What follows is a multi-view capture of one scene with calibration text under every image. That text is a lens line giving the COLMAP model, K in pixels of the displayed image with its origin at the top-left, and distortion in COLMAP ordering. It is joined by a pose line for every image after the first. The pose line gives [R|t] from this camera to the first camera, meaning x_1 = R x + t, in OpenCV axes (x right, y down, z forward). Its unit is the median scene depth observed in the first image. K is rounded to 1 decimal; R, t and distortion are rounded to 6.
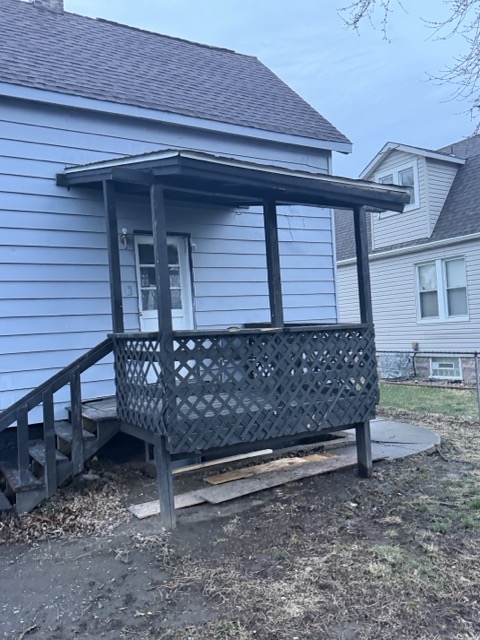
lens RADIAL K [[523.1, 0, 240.0], [0, 523.1, 320.0], [0, 0, 1]] dist [0.140586, -0.223663]
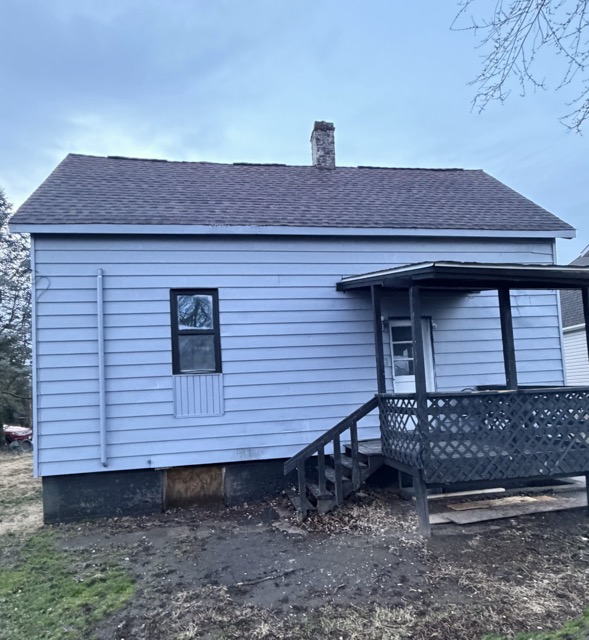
lens RADIAL K [[413.2, 0, 294.2], [0, 413.2, 377.7], [0, 0, 1]] dist [-0.003190, 0.001492]
pose [[0.927617, -0.008370, -0.373438, -0.042403], [0.005511, 0.999947, -0.008721, -0.008868], [0.373491, 0.006032, 0.927614, -0.101484]]
